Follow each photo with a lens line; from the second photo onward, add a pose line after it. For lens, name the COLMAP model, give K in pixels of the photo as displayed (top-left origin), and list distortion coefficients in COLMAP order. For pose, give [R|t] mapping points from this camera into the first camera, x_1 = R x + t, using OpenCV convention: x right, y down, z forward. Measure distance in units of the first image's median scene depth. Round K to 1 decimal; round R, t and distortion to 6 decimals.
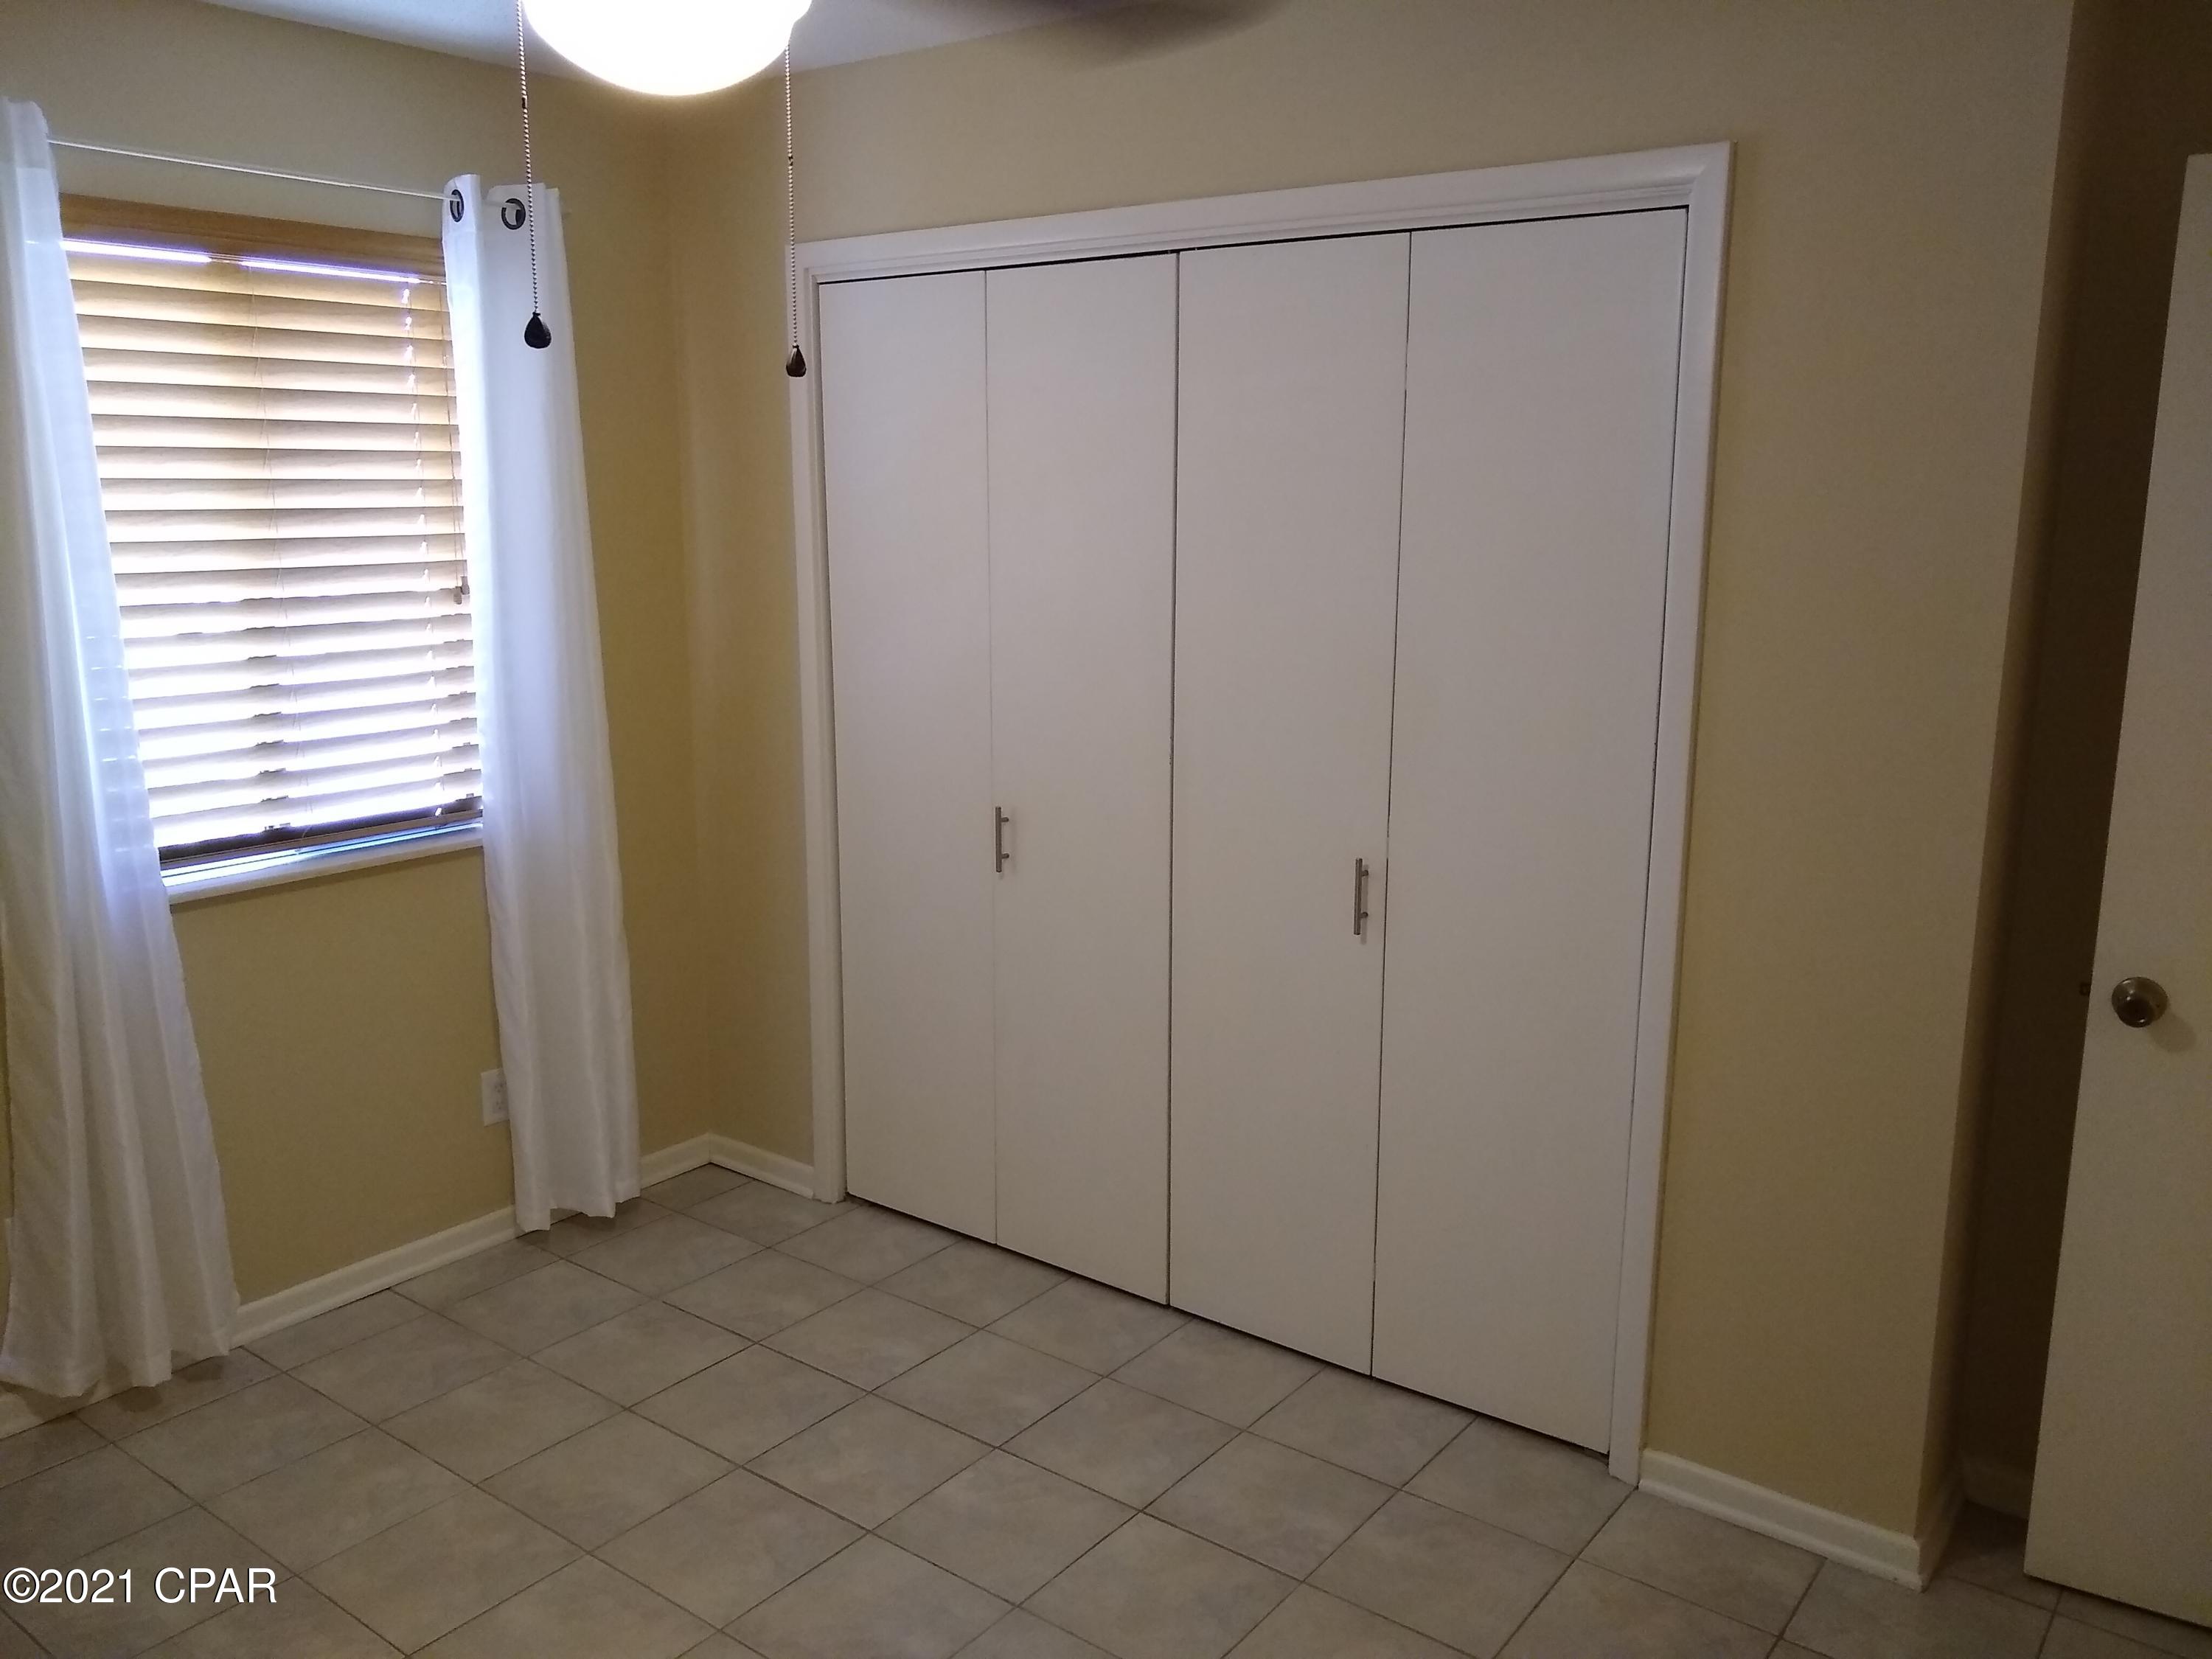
lens RADIAL K [[1756.1, 0, 1114.0], [0, 1756.1, 824.9], [0, 0, 1]] dist [-0.021233, 0.024185]
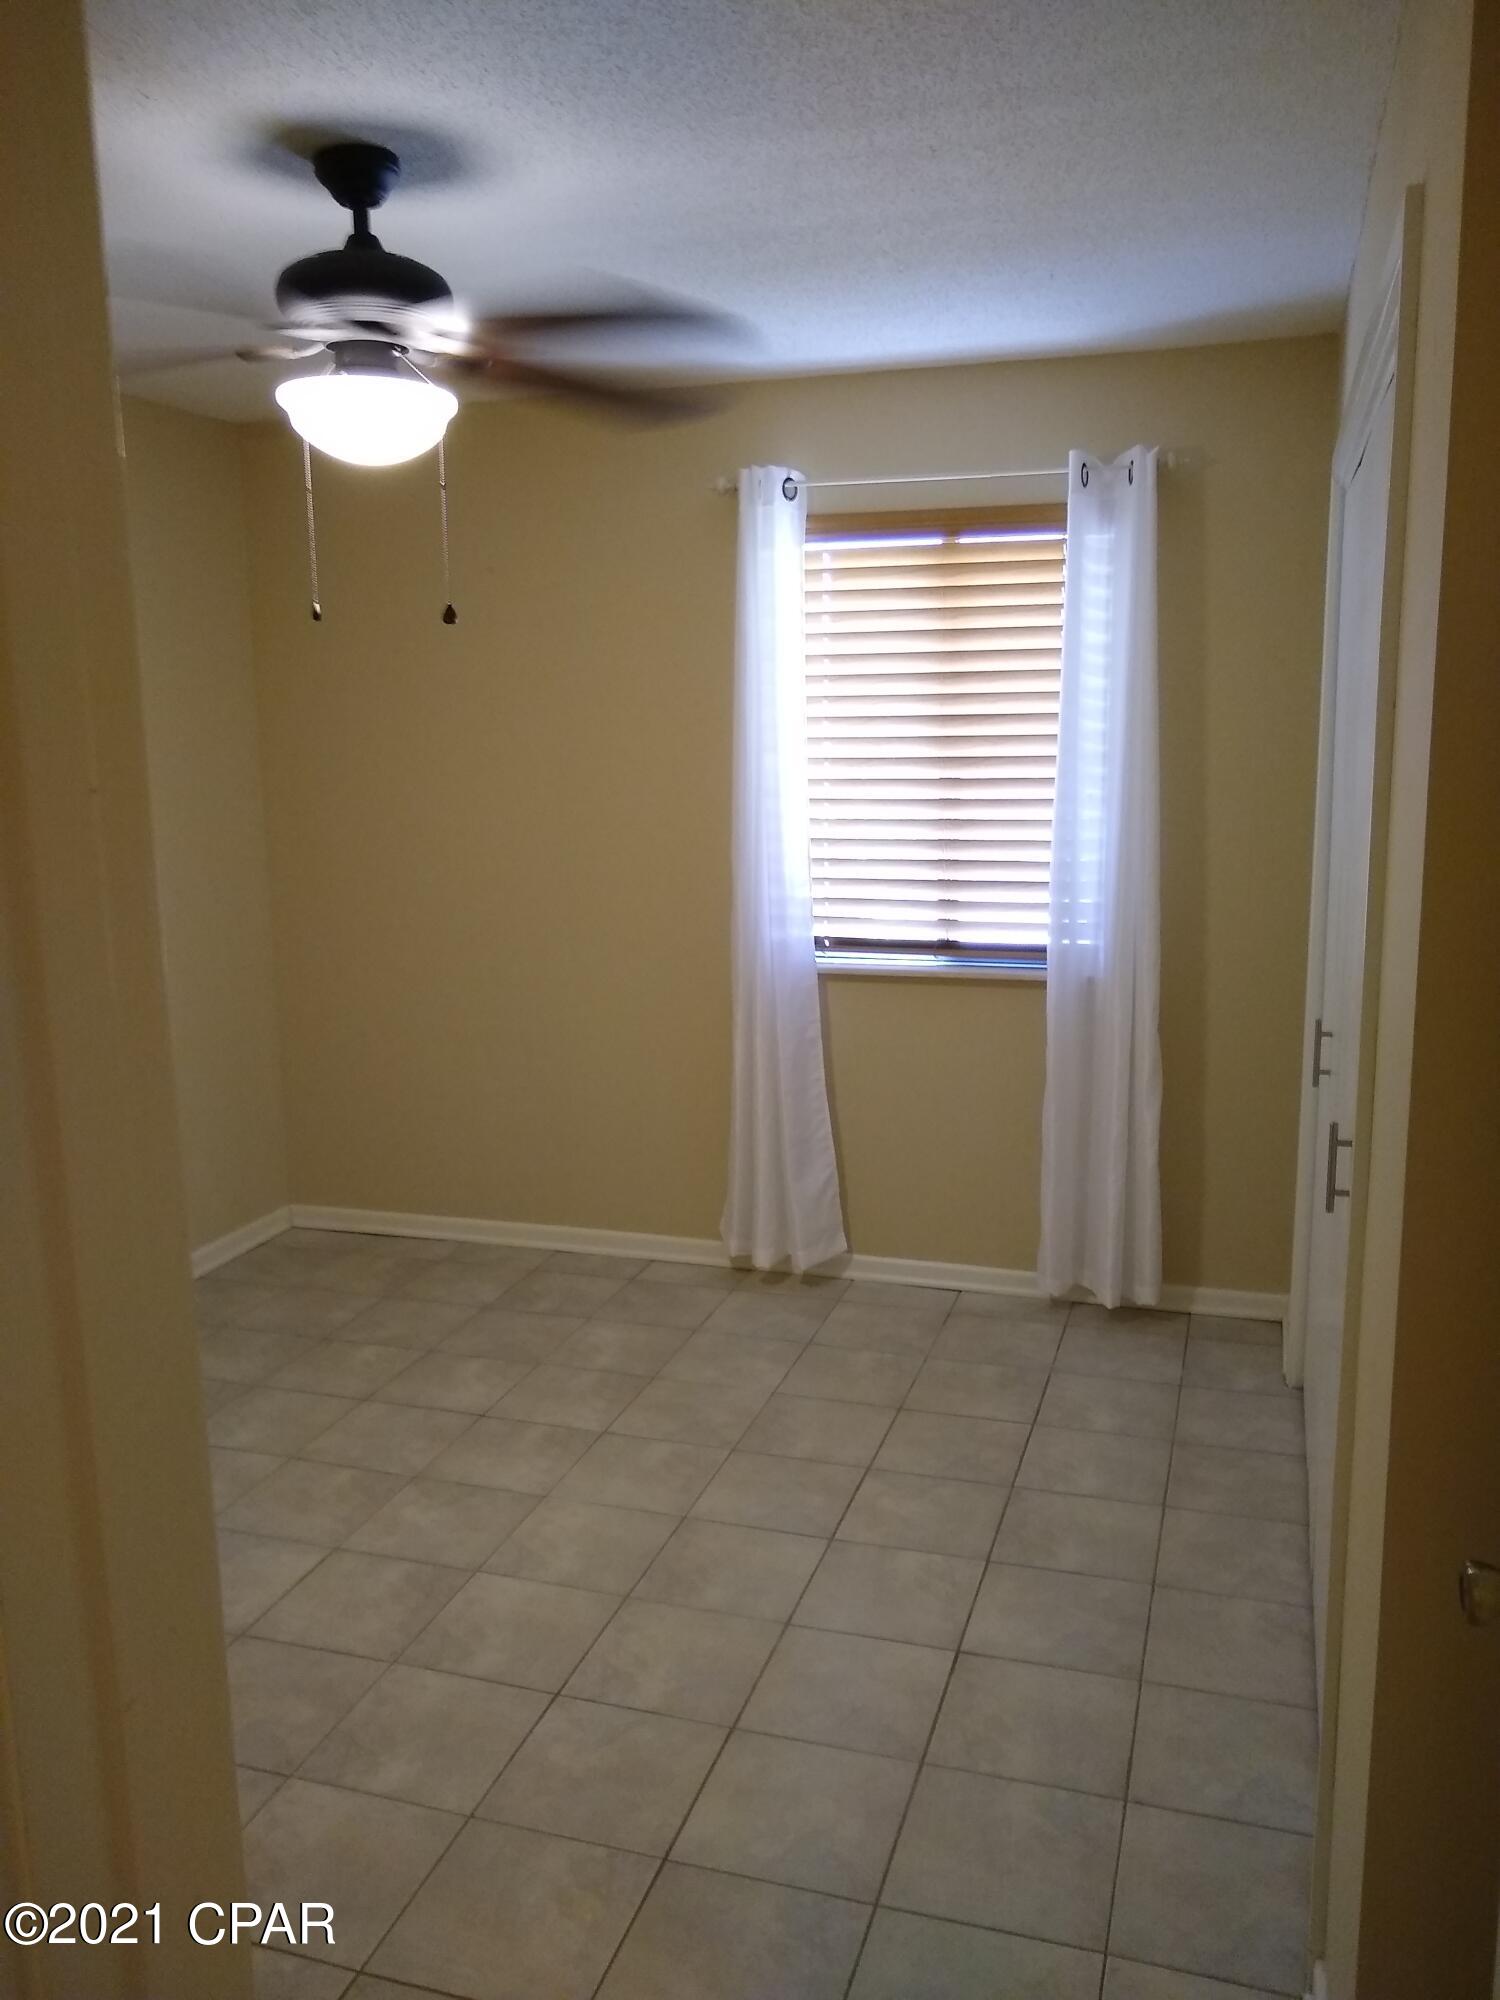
lens RADIAL K [[1587.8, 0, 762.1], [0, 1587.8, 1005.4], [0, 0, 1]] dist [-0.021233, 0.024185]
pose [[0.334796, 0.166613, -0.927444, 0.706095], [-0.170083, 0.978763, 0.114434, -0.072687], [0.926813, 0.119430, 0.356024, 0.441049]]
